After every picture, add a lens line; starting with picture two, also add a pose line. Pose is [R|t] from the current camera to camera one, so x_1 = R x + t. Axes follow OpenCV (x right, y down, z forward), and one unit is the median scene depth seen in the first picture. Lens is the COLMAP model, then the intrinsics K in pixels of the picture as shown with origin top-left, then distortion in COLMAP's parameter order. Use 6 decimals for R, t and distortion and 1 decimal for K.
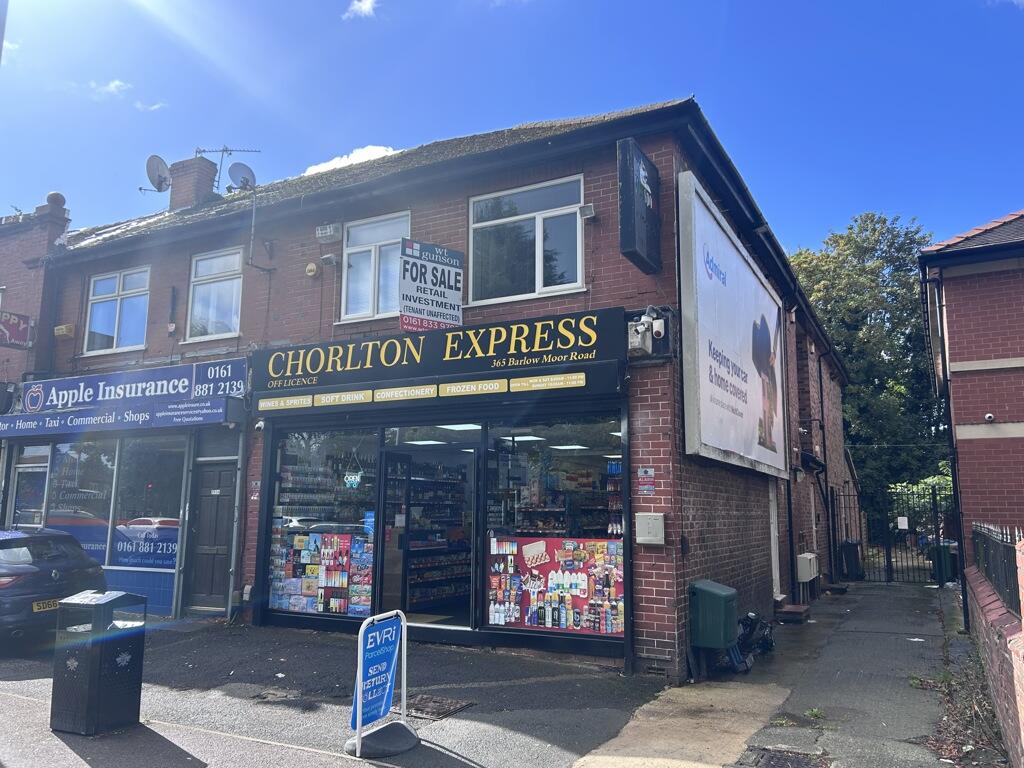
lens RADIAL K [[786.7, 0, 512.0], [0, 786.7, 384.0], [0, 0, 1]] dist [0.138152, -0.287828]
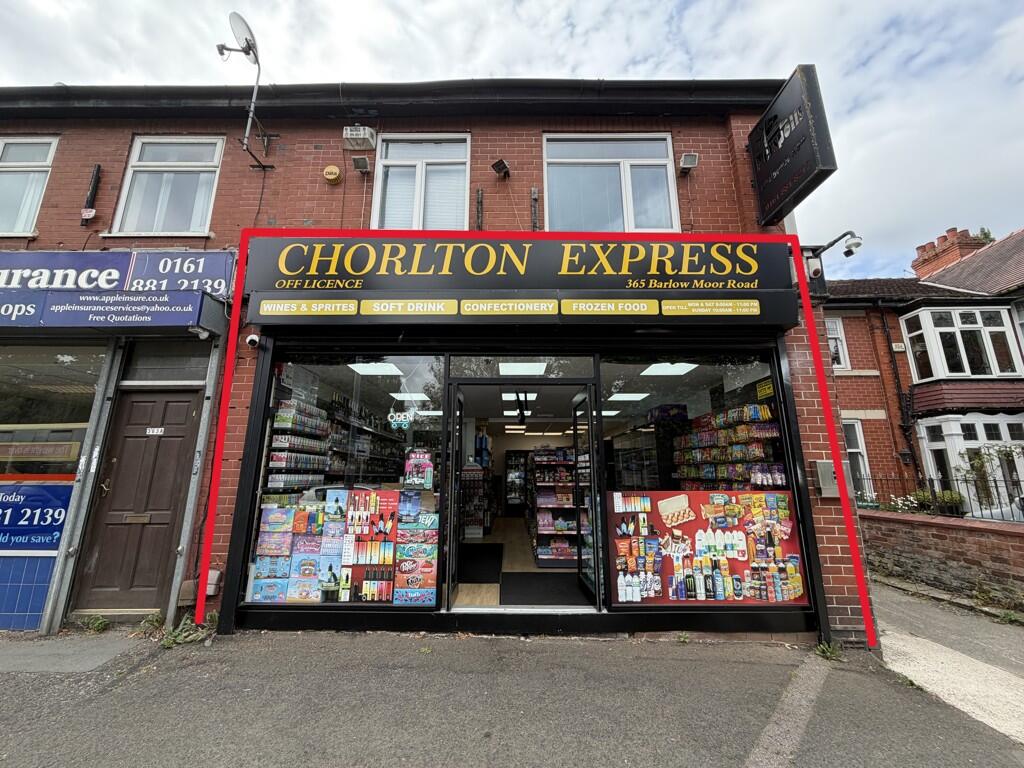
lens RADIAL K [[409.2, 0, 512.0], [0, 409.2, 384.0], [0, 0, 1]] dist [-0.000253, 0.002560]
pose [[0.887304, 0.096196, 0.451042, -0.322780], [-0.070822, 0.994825, -0.072848, 0.122064], [-0.455715, 0.032695, 0.889525, 0.670395]]
